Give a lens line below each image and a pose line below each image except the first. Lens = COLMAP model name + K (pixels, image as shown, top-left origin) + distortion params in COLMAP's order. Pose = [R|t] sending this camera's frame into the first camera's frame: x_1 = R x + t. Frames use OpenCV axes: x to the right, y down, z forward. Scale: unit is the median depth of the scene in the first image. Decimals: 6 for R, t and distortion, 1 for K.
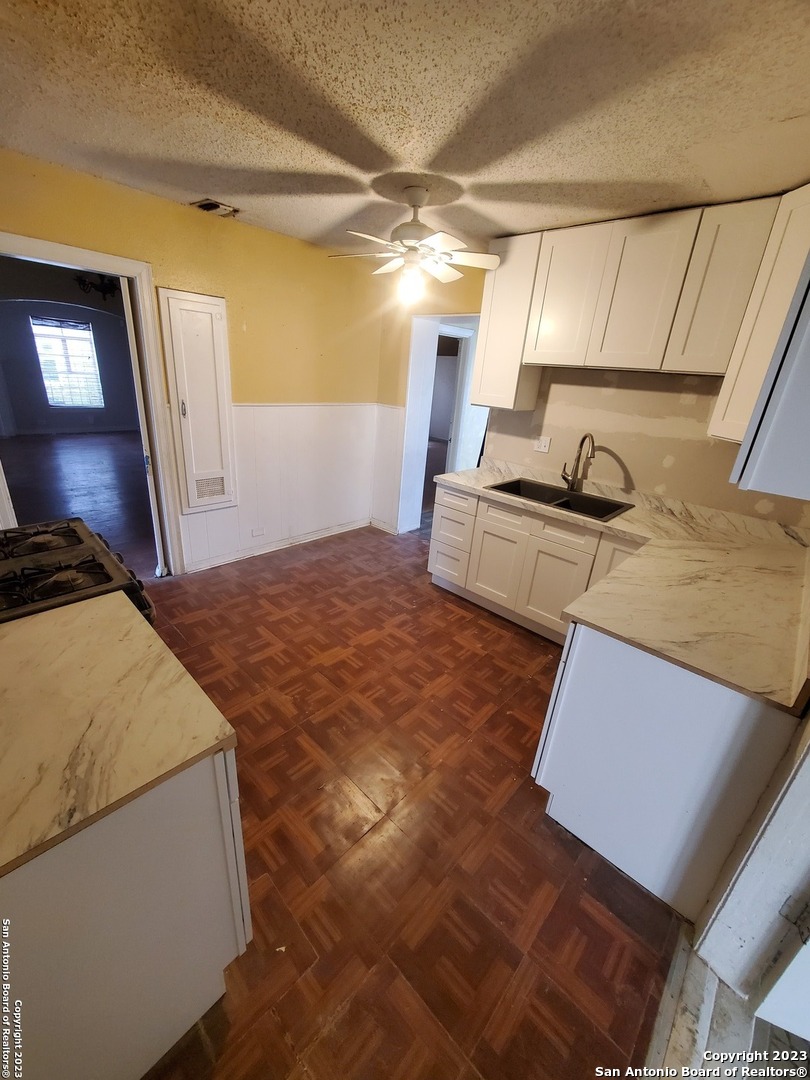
lens RADIAL K [[430.5, 0, 399.7], [0, 430.5, 534.7], [0, 0, 1]] dist [-0.000665, 0.000002]
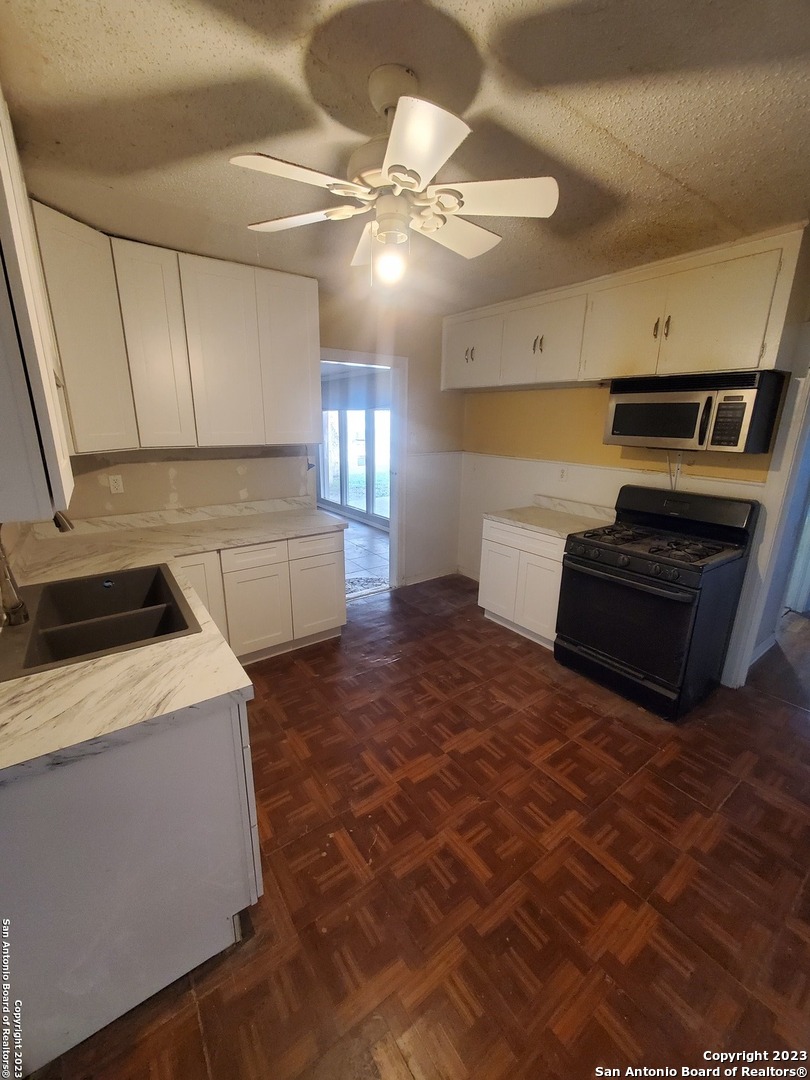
lens RADIAL K [[430.5, 0, 398.7], [0, 430.5, 536.7], [0, 0, 1]] dist [-0.000665, 0.000002]
pose [[-0.977916, -0.132271, 0.161818, -0.102472], [-0.007205, 0.795128, 0.606399, -0.548847], [-0.208875, 0.591841, -0.778521, 1.414005]]
